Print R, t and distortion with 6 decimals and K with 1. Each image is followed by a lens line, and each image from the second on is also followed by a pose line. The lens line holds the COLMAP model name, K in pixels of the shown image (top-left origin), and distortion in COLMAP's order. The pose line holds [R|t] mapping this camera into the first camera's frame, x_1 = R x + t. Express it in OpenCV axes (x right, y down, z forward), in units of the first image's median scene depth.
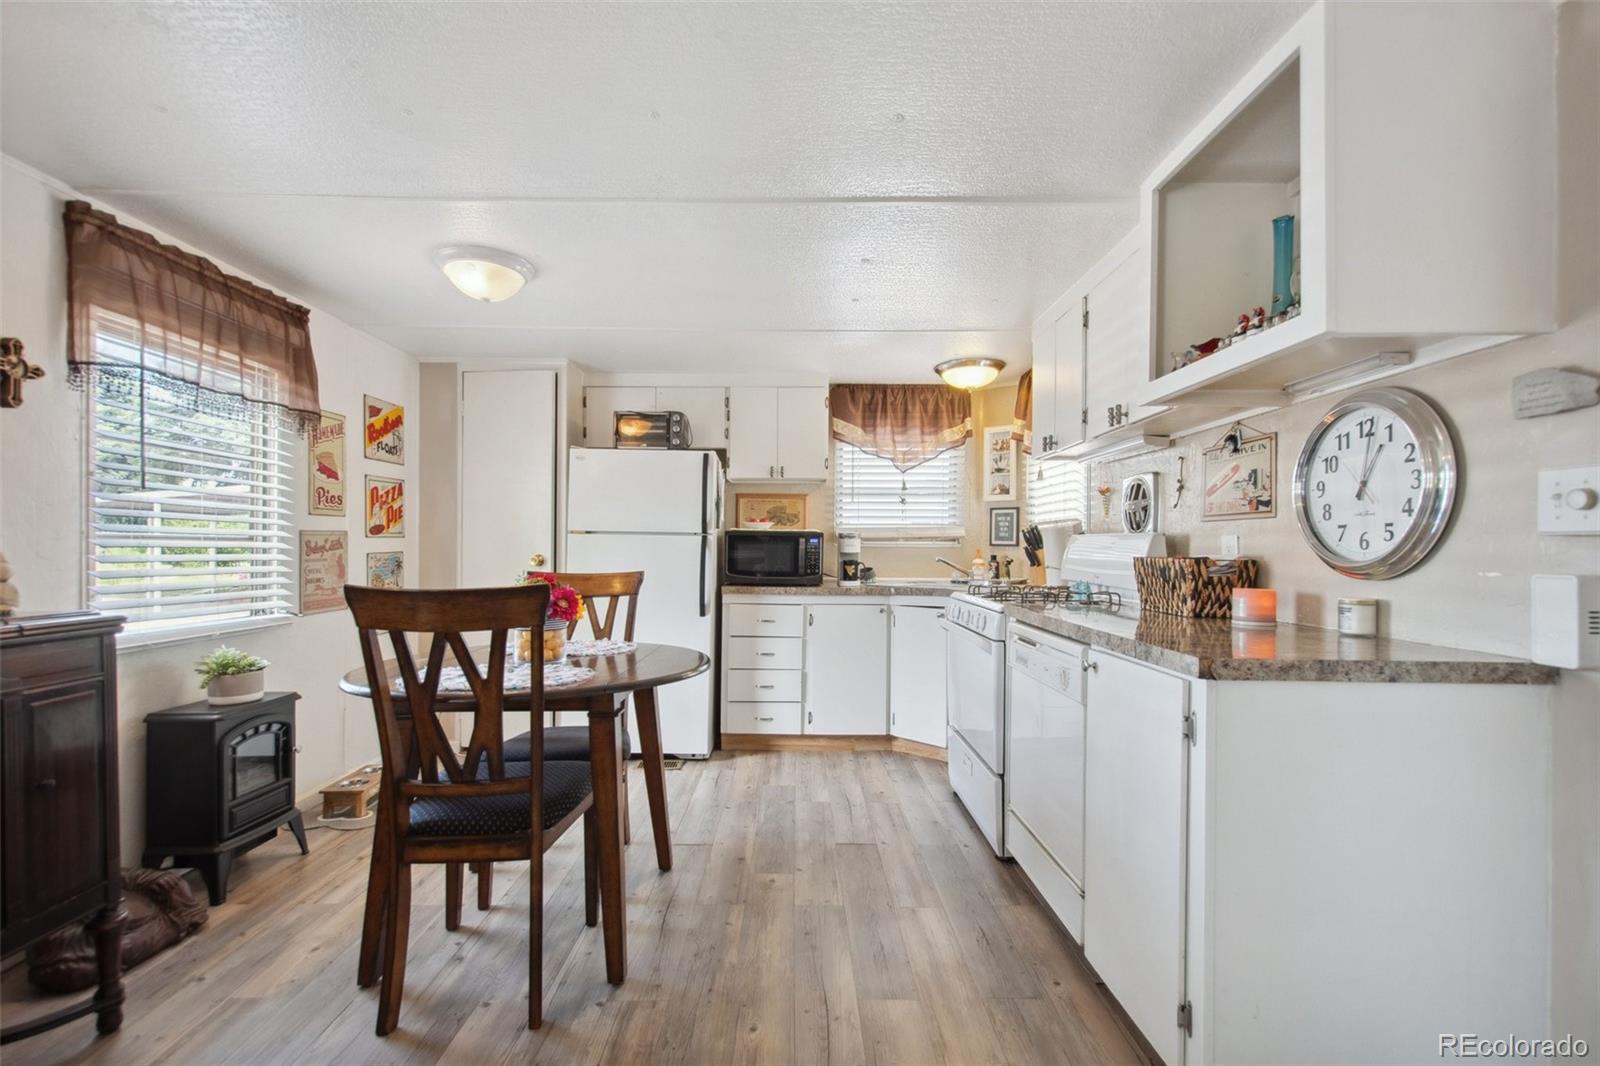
lens RADIAL K [[717.0, 0, 805.4], [0, 717.0, 547.4], [0, 0, 1]] dist [0.014291, -0.000648]
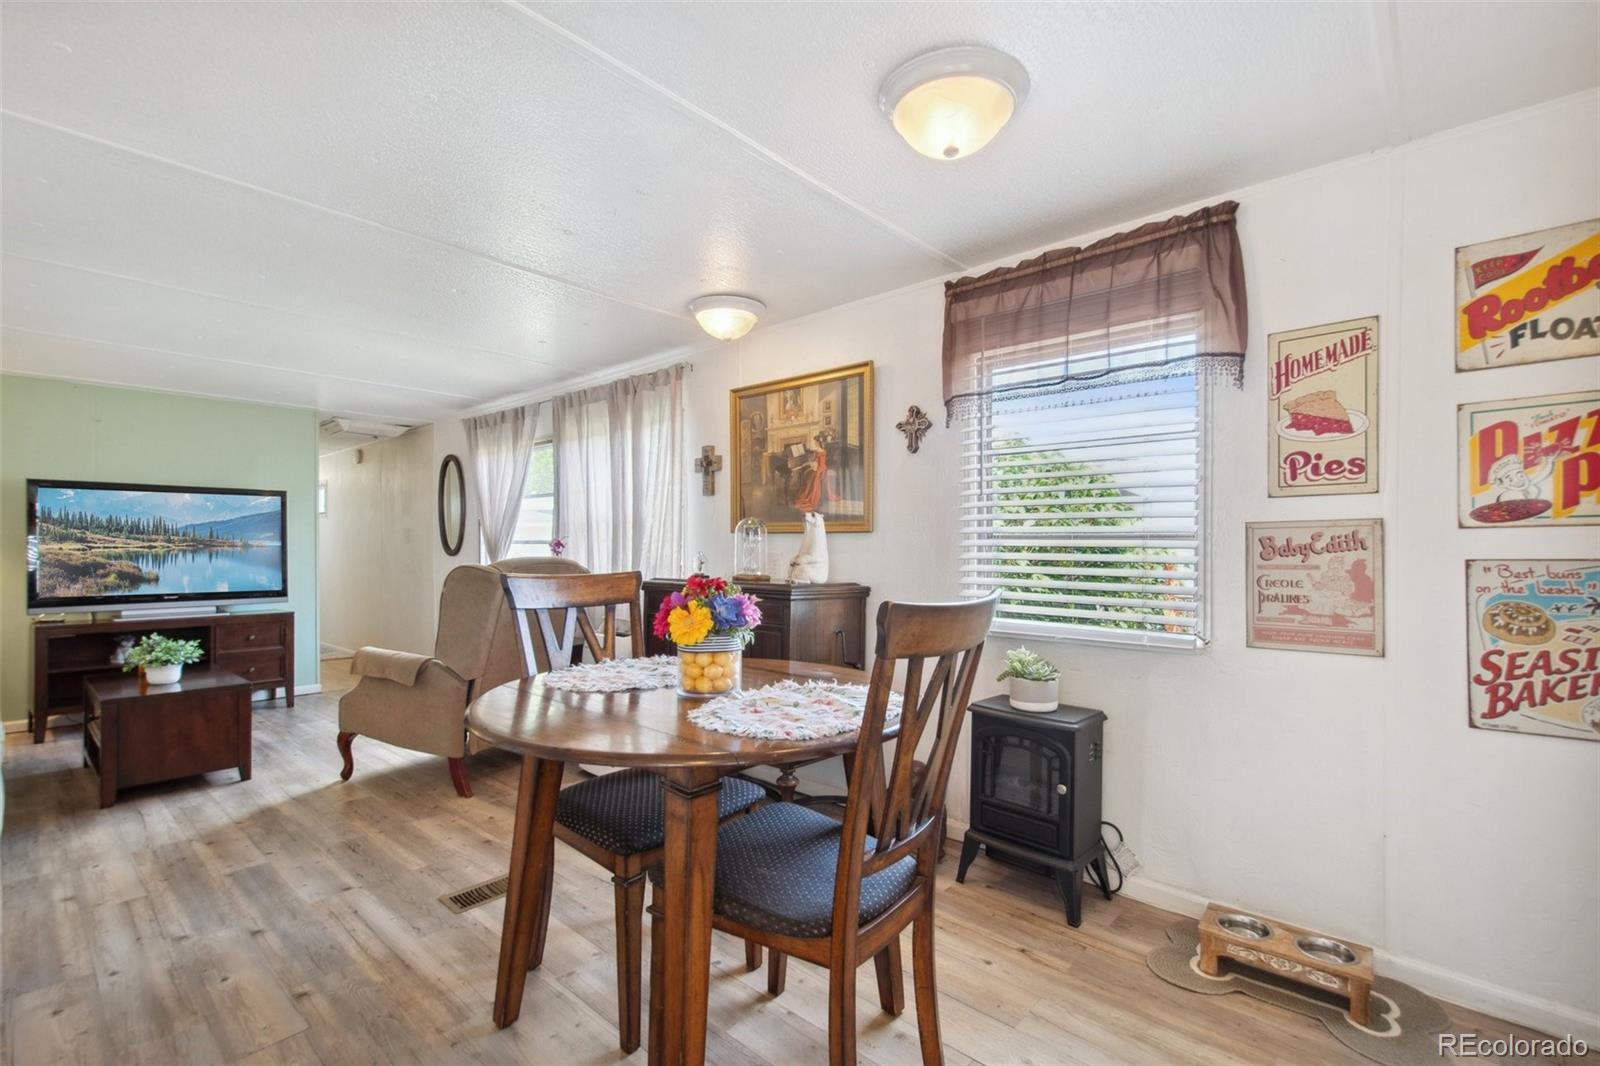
lens RADIAL K [[712.8, 0, 804.6], [0, 712.8, 551.1], [0, 0, 1]] dist [0.028947, -0.013649]
pose [[-0.678606, -0.004385, -0.734489, 0.073842], [-0.008918, 0.999958, 0.002269, 0.004974], [0.734448, 0.008090, -0.678617, 0.974137]]
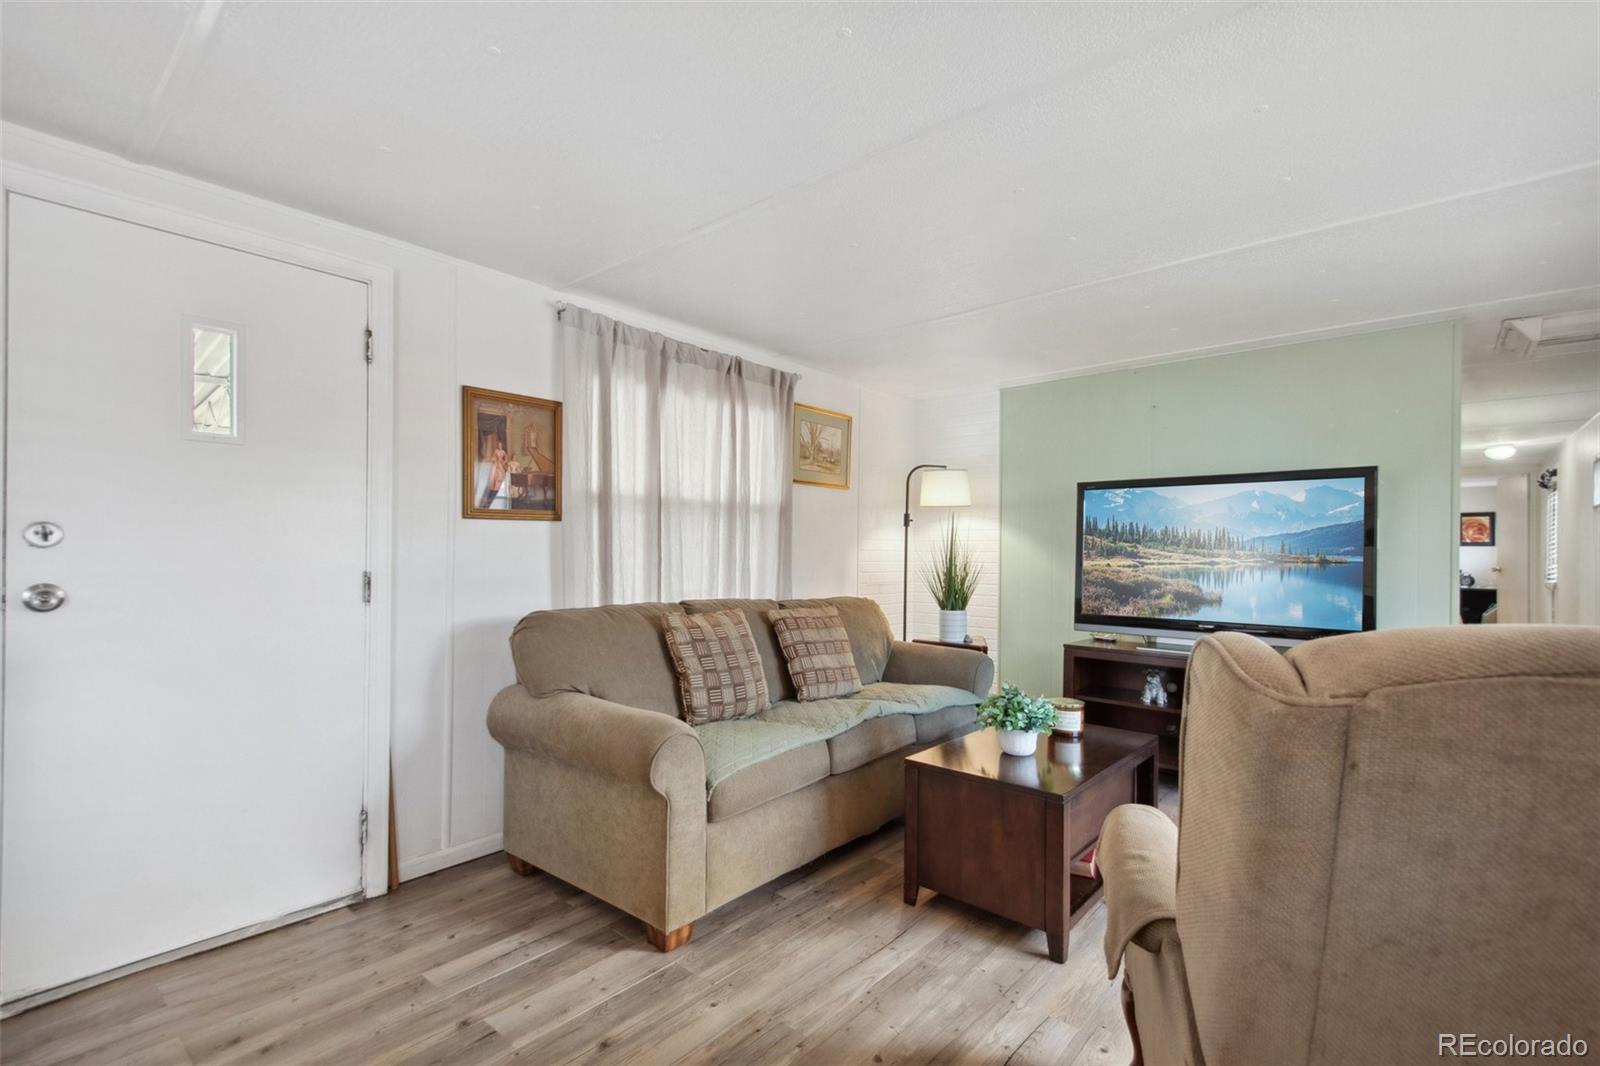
lens RADIAL K [[690.3, 0, 798.2], [0, 690.3, 555.4], [0, 0, 1]] dist [0.012513, -0.000104]
pose [[-0.738467, -0.018155, 0.674045, -0.346668], [-0.014692, 0.999833, 0.010834, -0.002008], [-0.674130, -0.001903, -0.738610, 0.310220]]
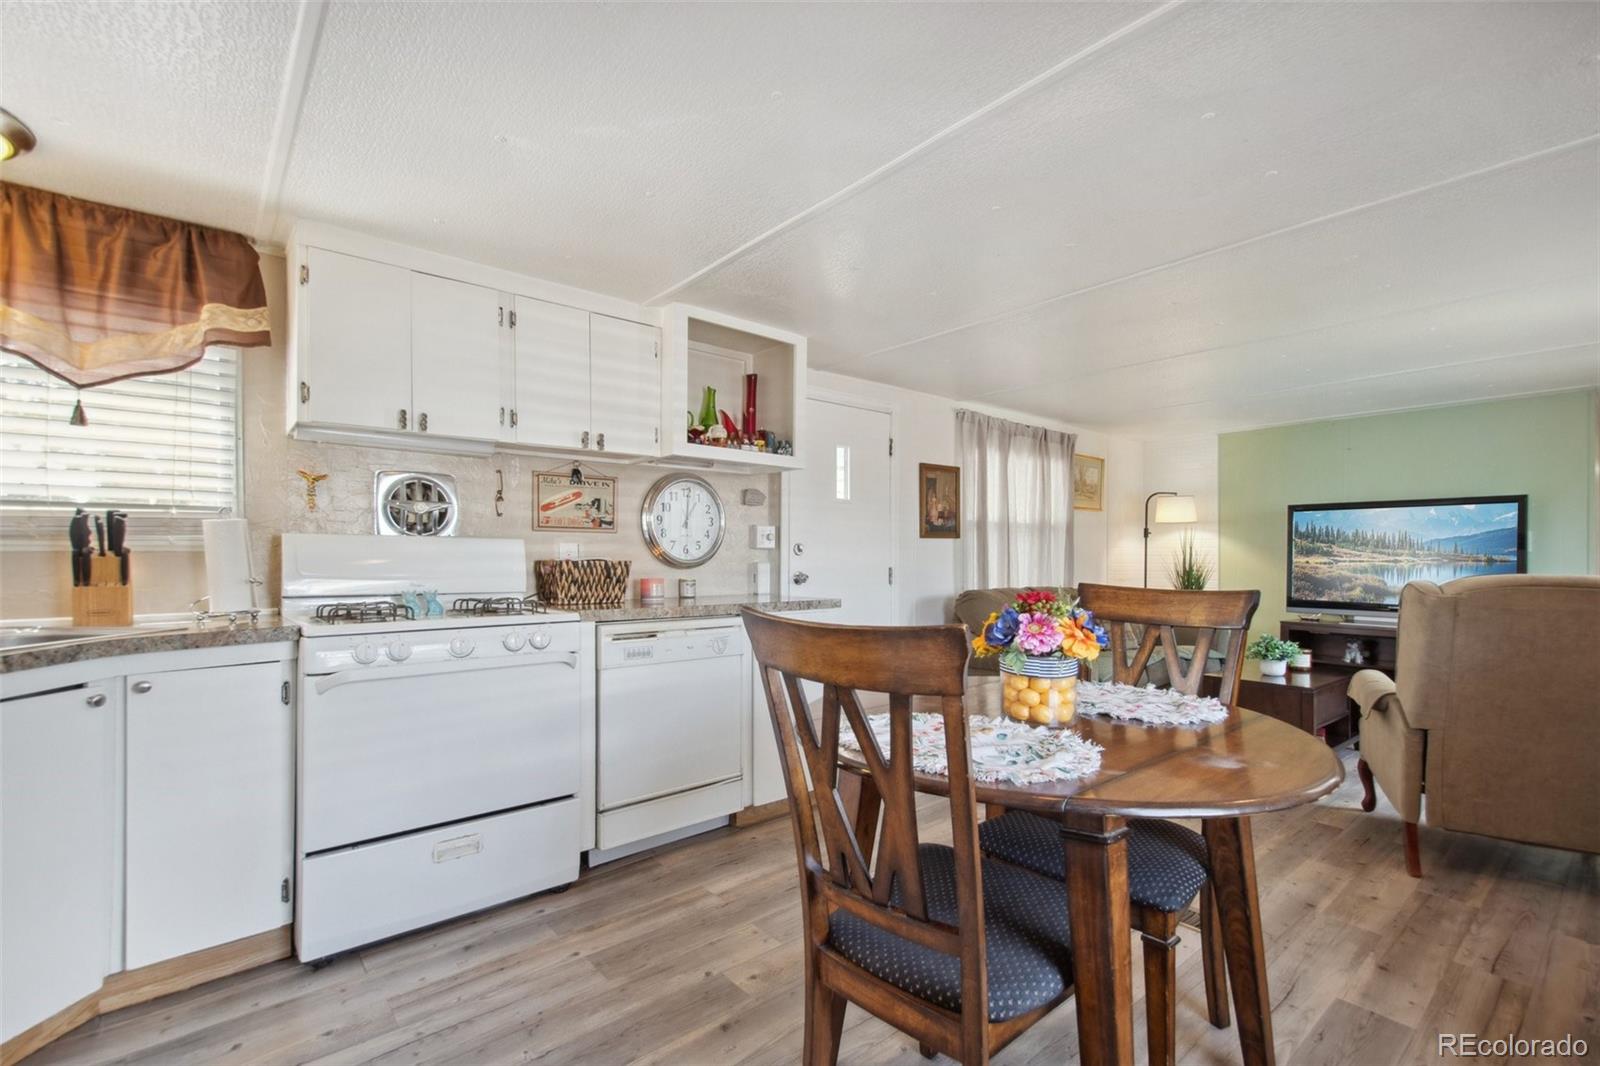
lens RADIAL K [[712.8, 0, 804.6], [0, 712.8, 551.1], [0, 0, 1]] dist [0.028947, -0.013649]
pose [[-0.639827, 0.000166, 0.768519, -0.463057], [-0.004072, 0.999985, -0.003606, 0.000648], [-0.768509, -0.005437, -0.639816, 0.987745]]
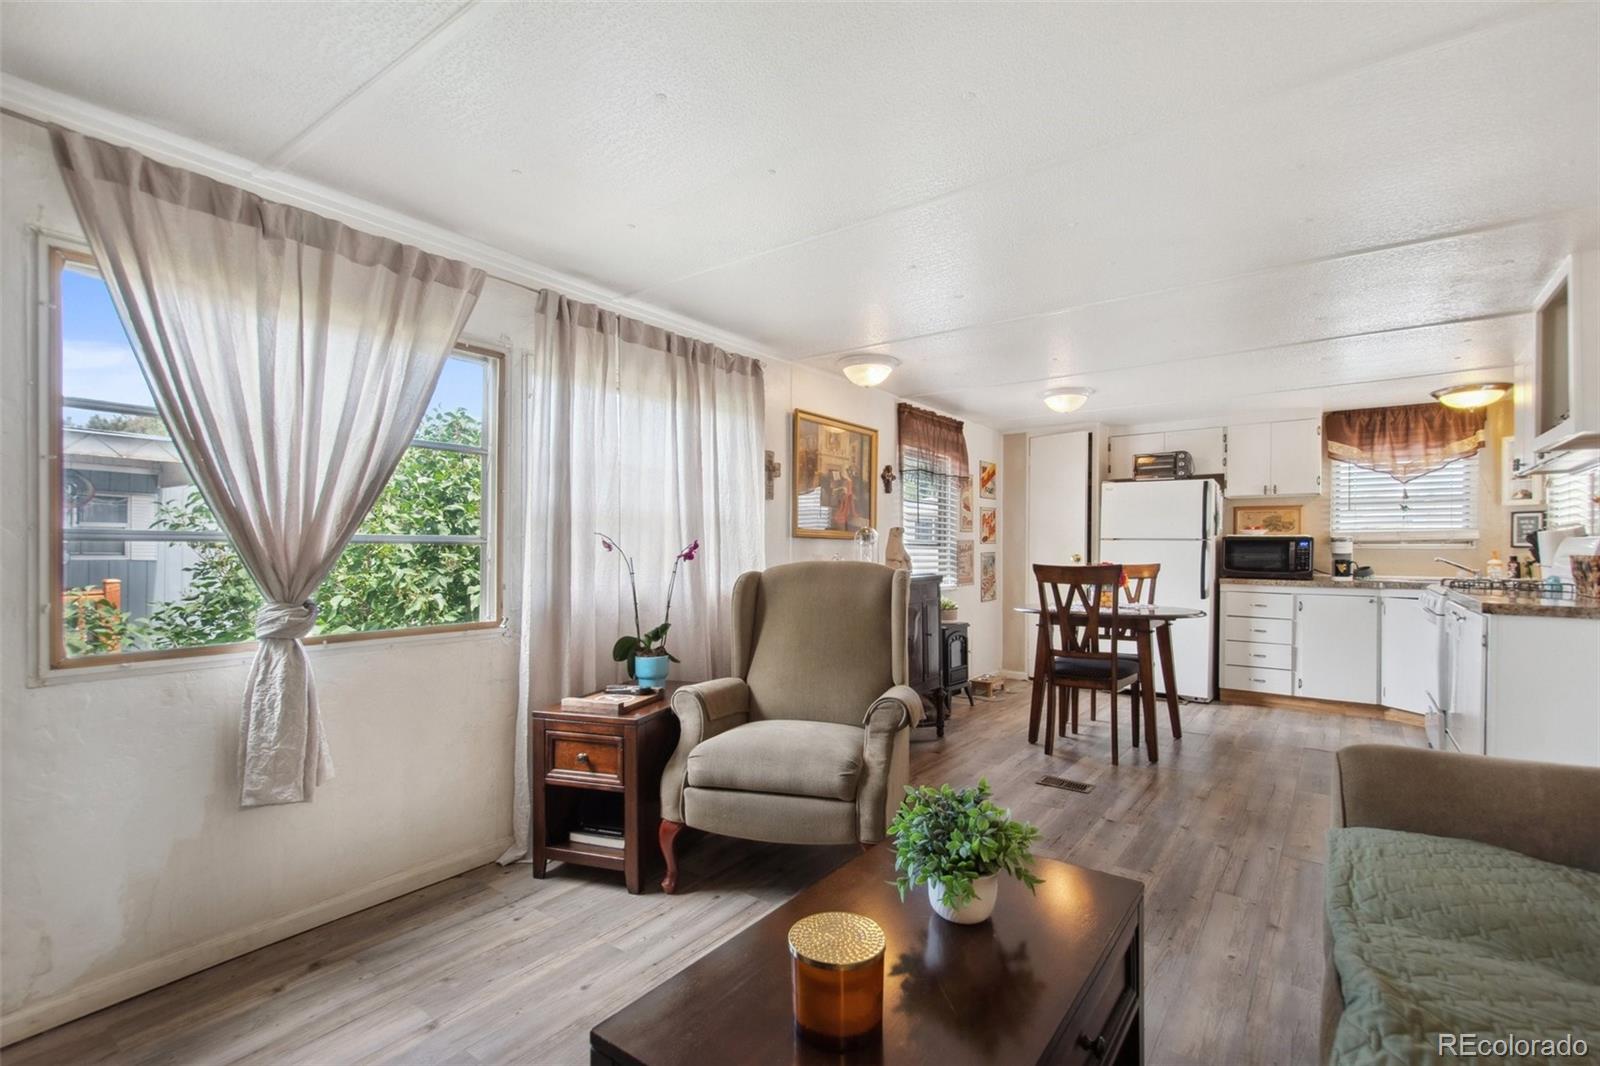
lens RADIAL K [[738.7, 0, 793.1], [0, 738.7, 549.2], [0, 0, 1]] dist [0.014904, -0.008265]
pose [[0.793894, -0.001834, -0.608053, 0.103588], [-0.000058, 0.999995, -0.003092, 0.004767], [0.608056, 0.002490, 0.793890, -0.649954]]
